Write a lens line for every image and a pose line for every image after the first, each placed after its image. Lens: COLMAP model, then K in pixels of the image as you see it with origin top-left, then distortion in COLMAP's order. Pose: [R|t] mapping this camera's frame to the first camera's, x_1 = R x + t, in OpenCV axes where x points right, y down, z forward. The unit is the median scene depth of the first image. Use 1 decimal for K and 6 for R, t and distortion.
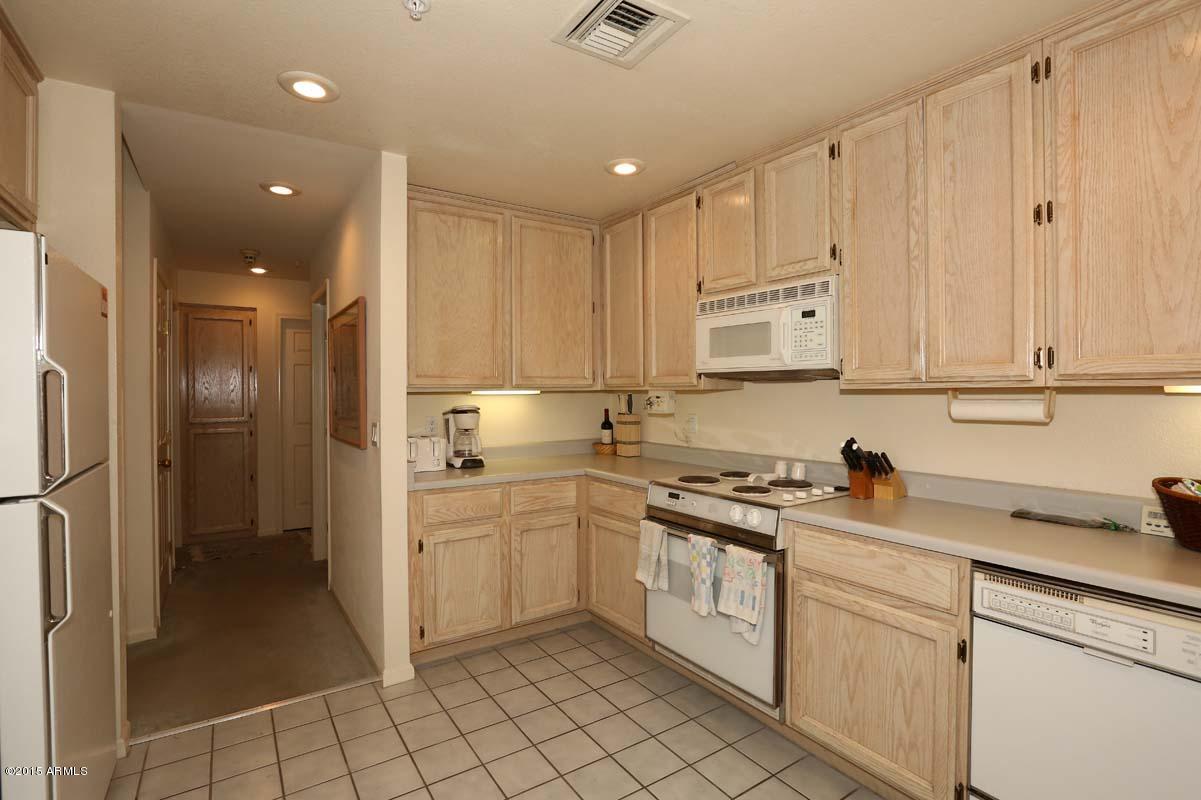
lens RADIAL K [[577.8, 0, 597.8], [0, 577.8, 392.0], [0, 0, 1]] dist [-0.040349, 0.016415]
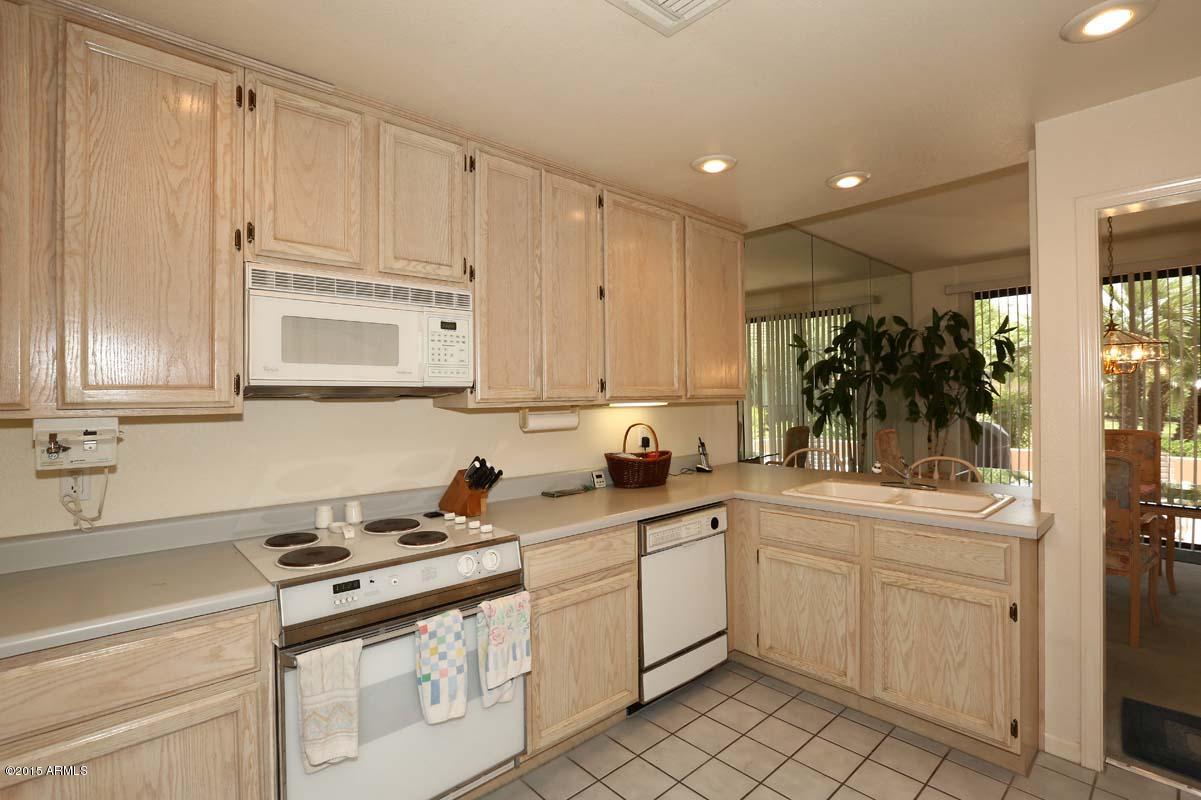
lens RADIAL K [[577.8, 0, 597.8], [0, 577.8, 392.0], [0, 0, 1]] dist [-0.040349, 0.016415]
pose [[-0.156945, 0.008230, 0.987573, -0.565033], [0.009699, 0.999930, -0.006792, -0.023163], [-0.987560, 0.008512, -0.157014, 0.911726]]
